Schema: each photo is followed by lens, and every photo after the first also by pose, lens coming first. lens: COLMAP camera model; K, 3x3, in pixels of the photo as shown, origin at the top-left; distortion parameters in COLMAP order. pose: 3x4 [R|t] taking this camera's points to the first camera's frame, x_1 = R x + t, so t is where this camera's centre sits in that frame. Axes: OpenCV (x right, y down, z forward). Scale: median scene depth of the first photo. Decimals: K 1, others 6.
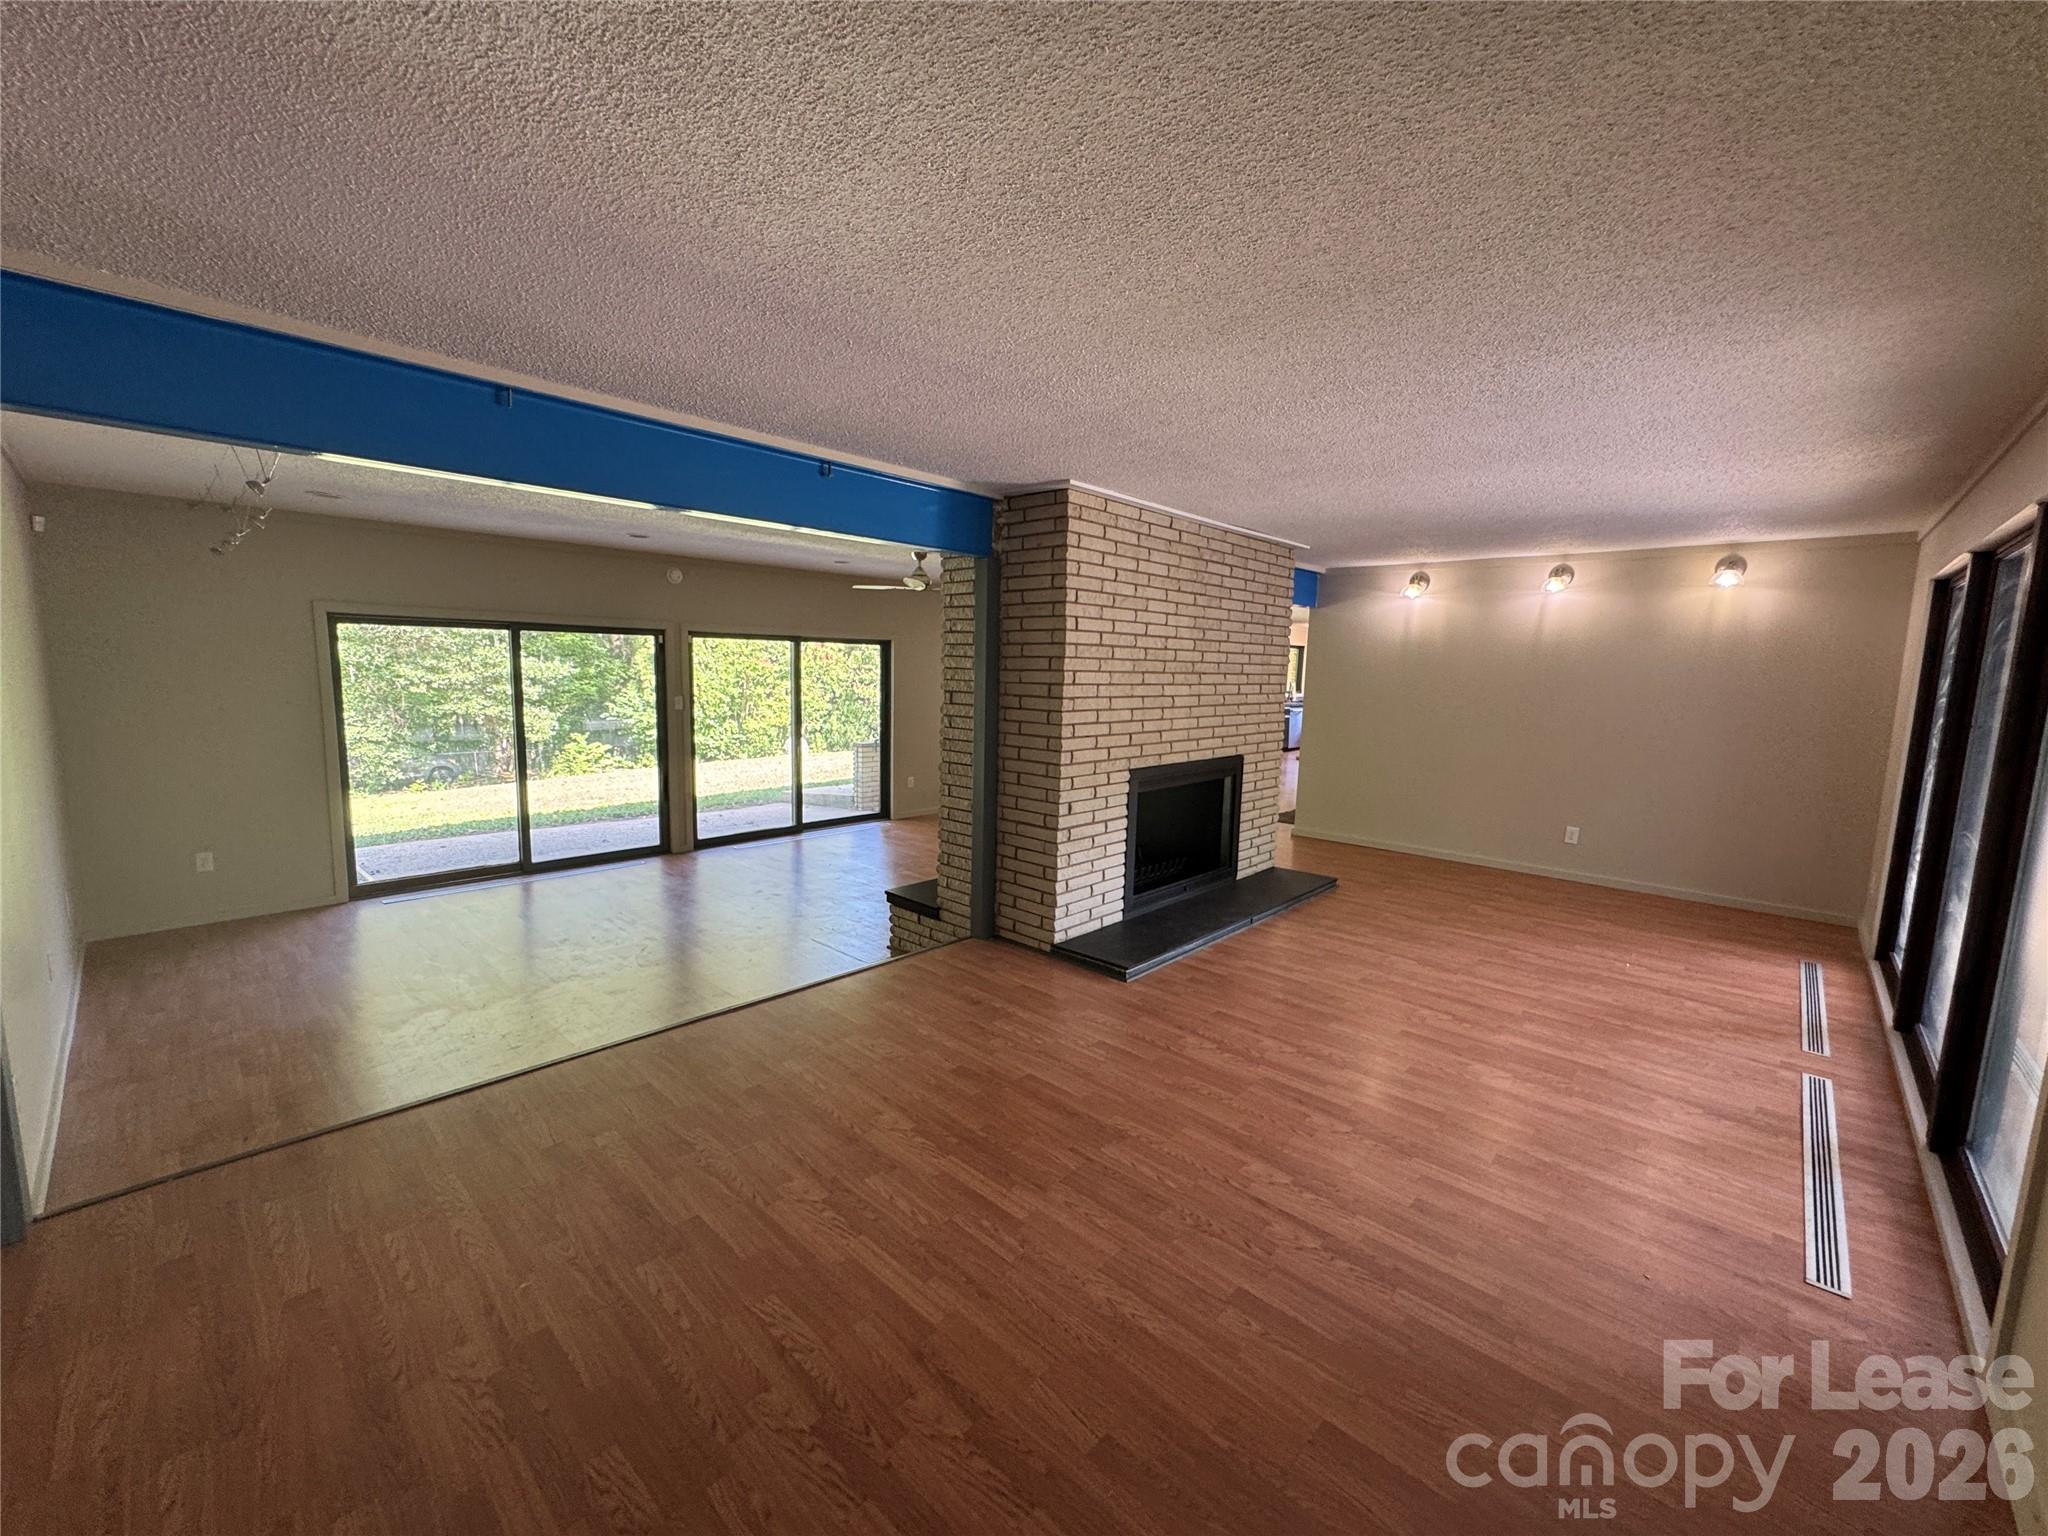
lens RADIAL K [[821.2, 0, 1017.9], [0, 821.2, 777.4], [0, 0, 1]] dist [-0.003541, -0.000095]
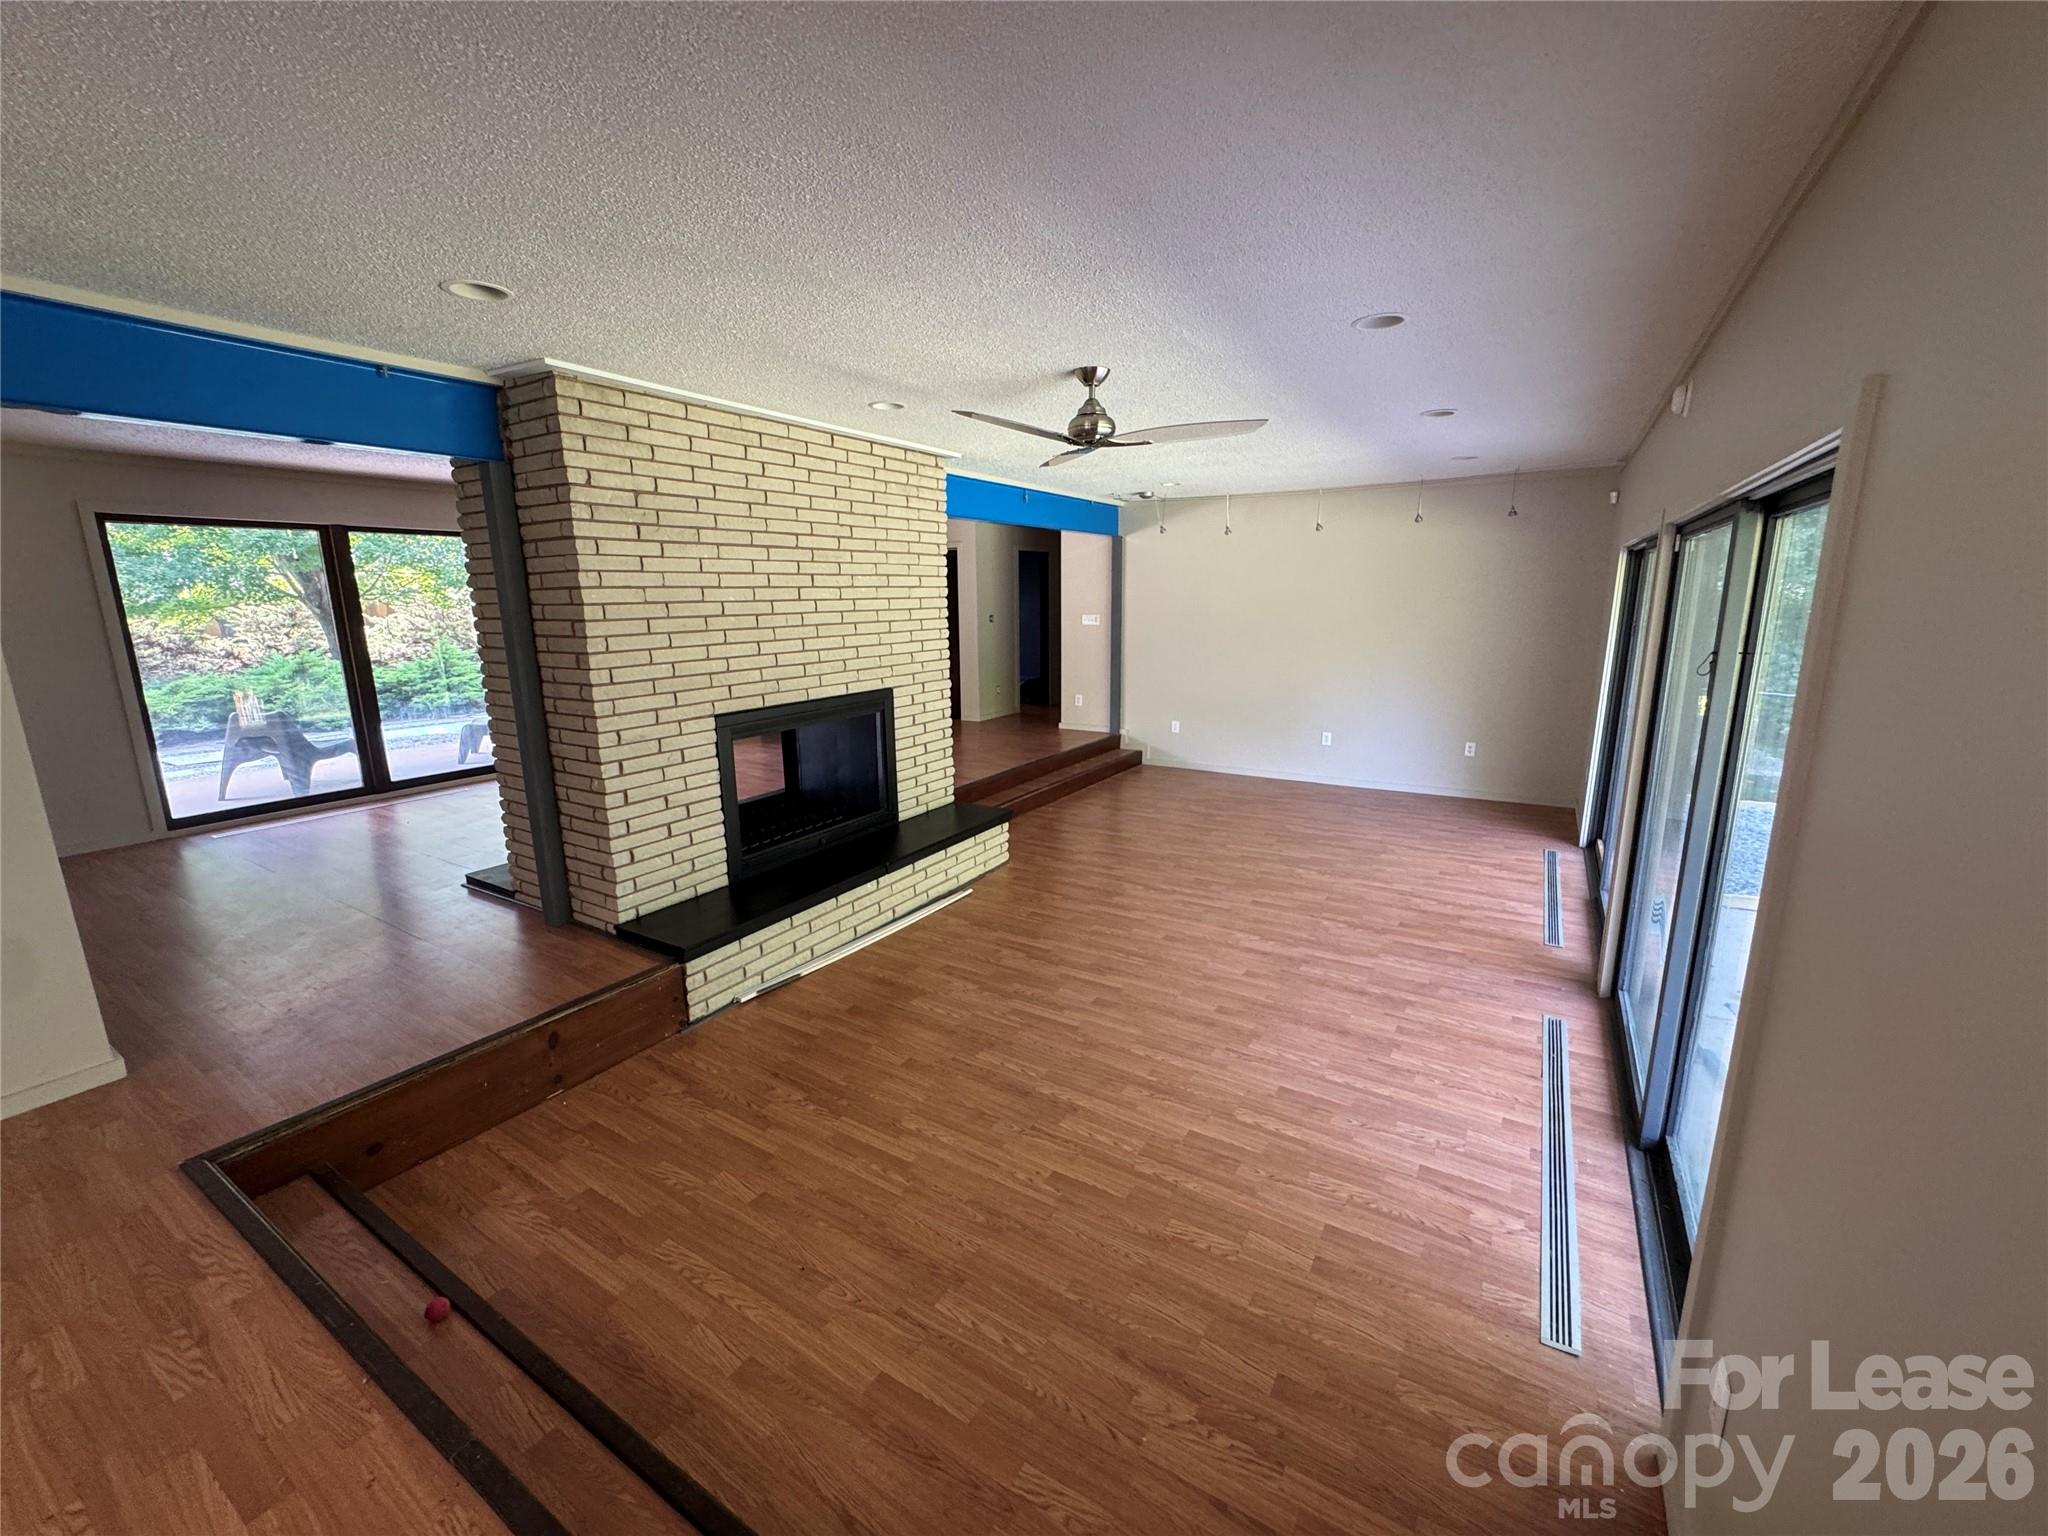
lens RADIAL K [[821.2, 0, 1020.4], [0, 821.2, 770.5], [0, 0, 1]] dist [-0.003541, -0.000095]
pose [[0.979232, -0.076758, 0.187652, 0.285496], [0.061830, 0.994532, 0.084157, -0.004361], [-0.193085, -0.070807, 0.978624, 0.079526]]
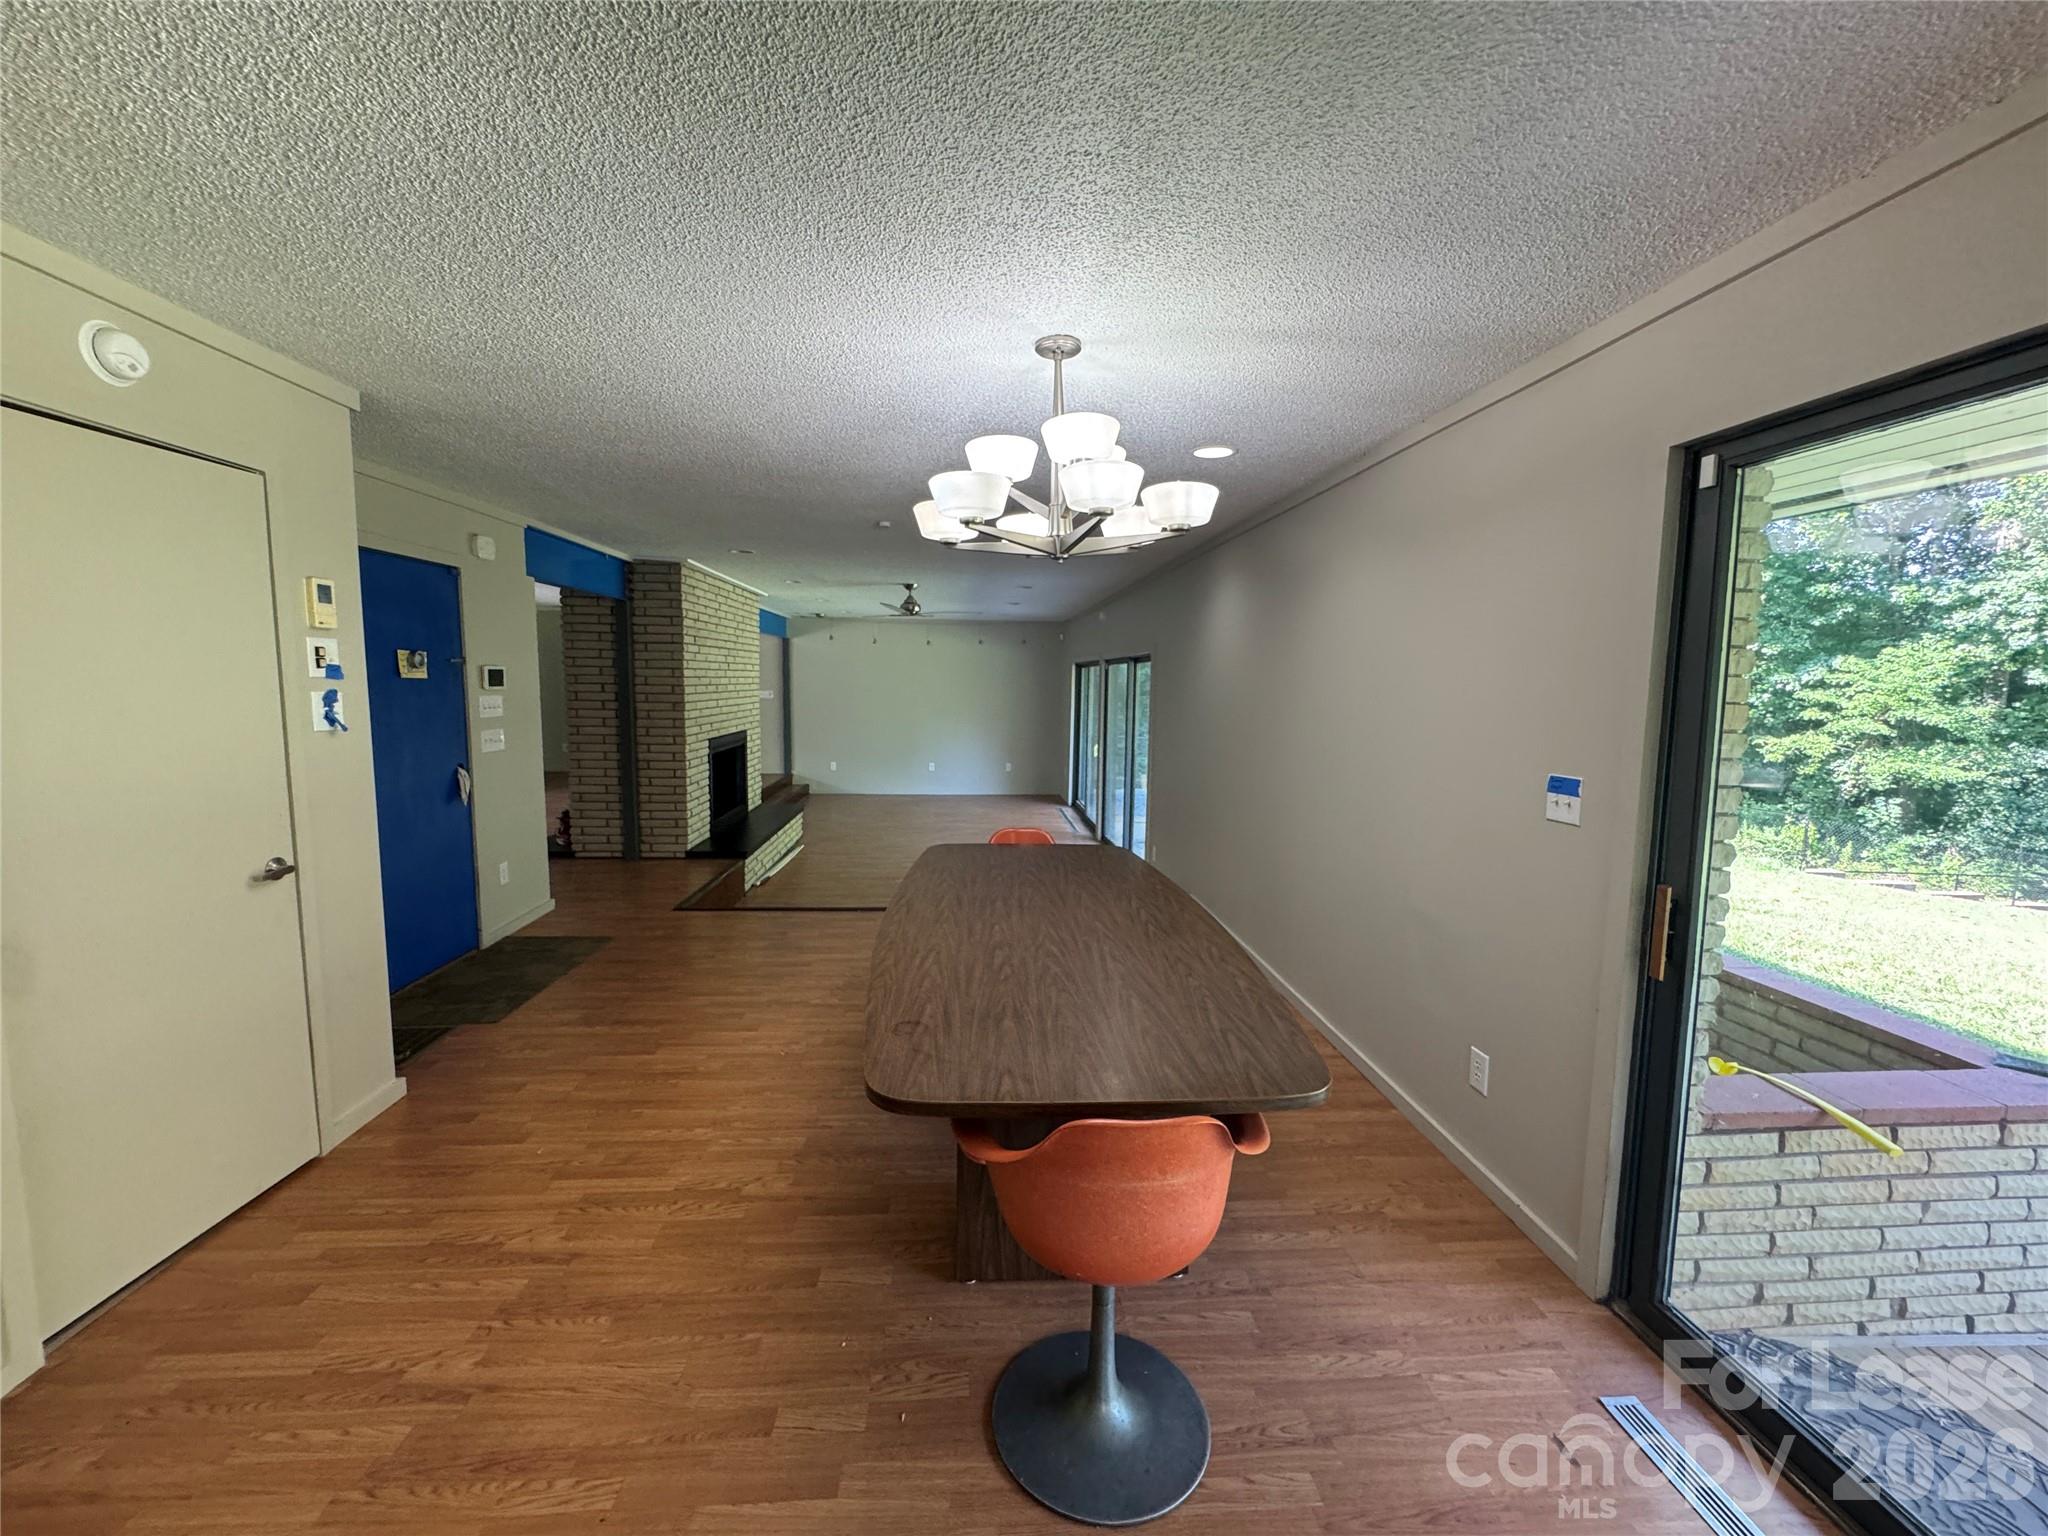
lens RADIAL K [[821.2, 0, 1018.9], [0, 821.2, 766.4], [0, 0, 1]] dist [-0.003541, -0.000095]
pose [[0.675893, -0.090341, 0.731442, -0.614566], [0.099280, 0.994573, 0.031100, 0.052574], [-0.730282, 0.051597, 0.681194, -0.499648]]
